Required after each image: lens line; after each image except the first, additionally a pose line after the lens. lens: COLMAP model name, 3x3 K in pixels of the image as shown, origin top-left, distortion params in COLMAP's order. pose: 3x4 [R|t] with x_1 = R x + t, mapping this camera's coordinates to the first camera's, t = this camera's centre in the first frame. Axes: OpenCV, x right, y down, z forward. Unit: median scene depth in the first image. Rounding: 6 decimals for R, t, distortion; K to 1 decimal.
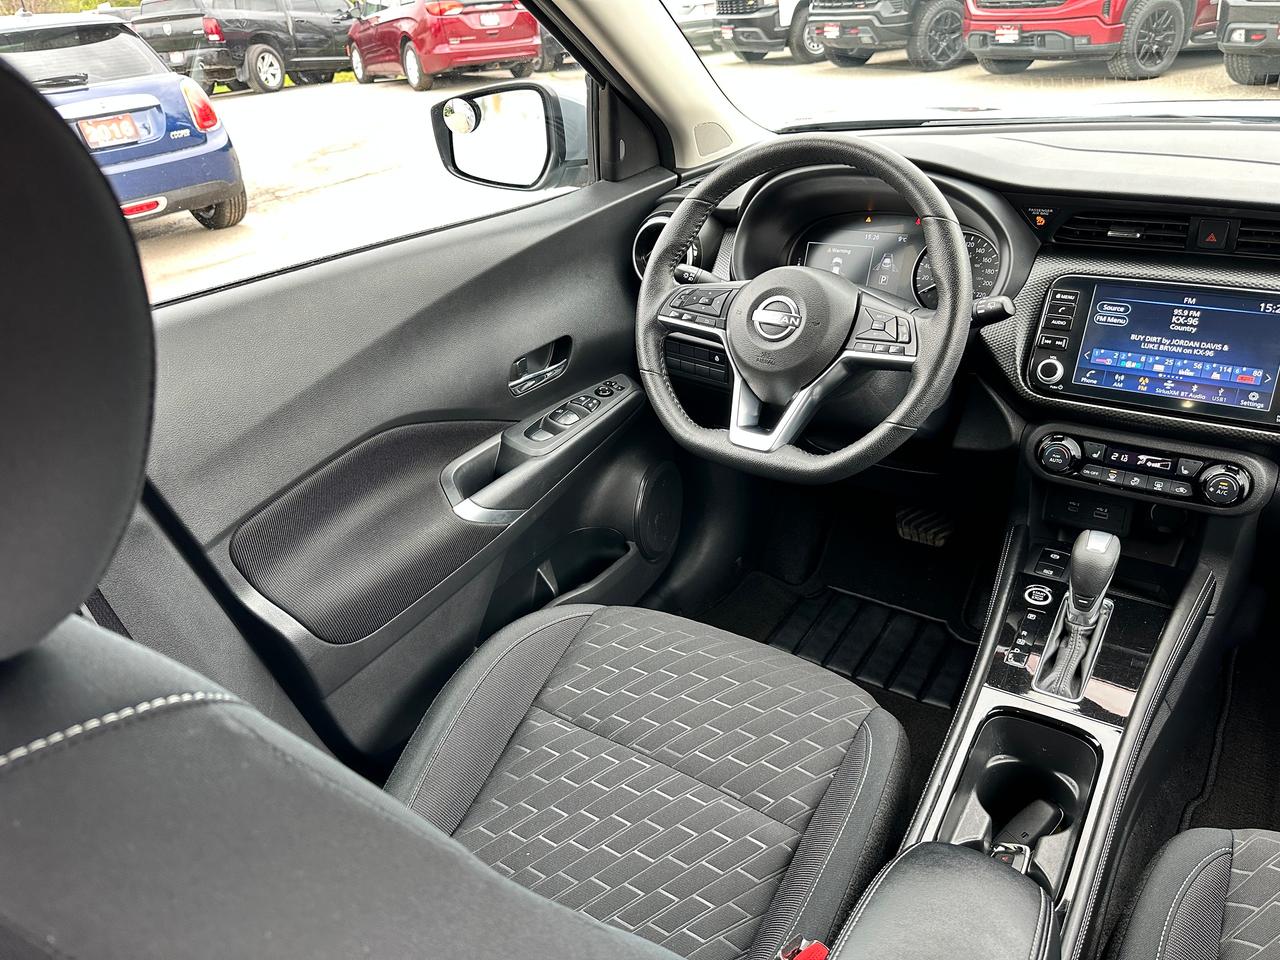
lens RADIAL K [[891.0, 0, 640.0], [0, 891.0, 480.0], [0, 0, 1]] dist [0.032447, -0.054341]
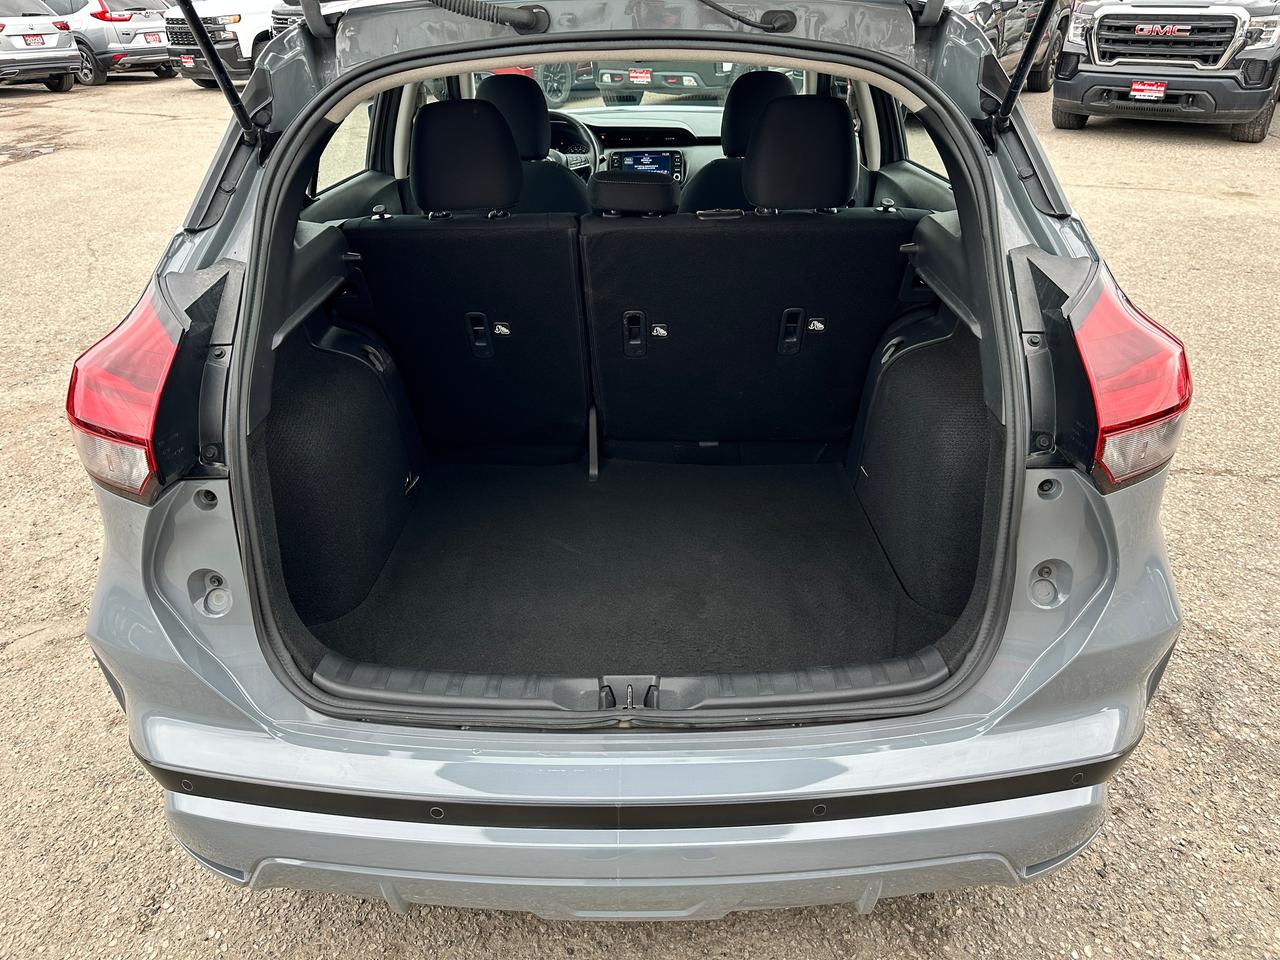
lens RADIAL K [[904.4, 0, 639.4], [0, 904.4, 469.6], [0, 0, 1]] dist [-0.001168, -0.003722]
pose [[0.831142, -0.197565, 0.519780, -1.611615], [0.219161, 0.975477, 0.020330, 0.989032], [-0.511050, 0.097019, 0.854058, -2.063934]]
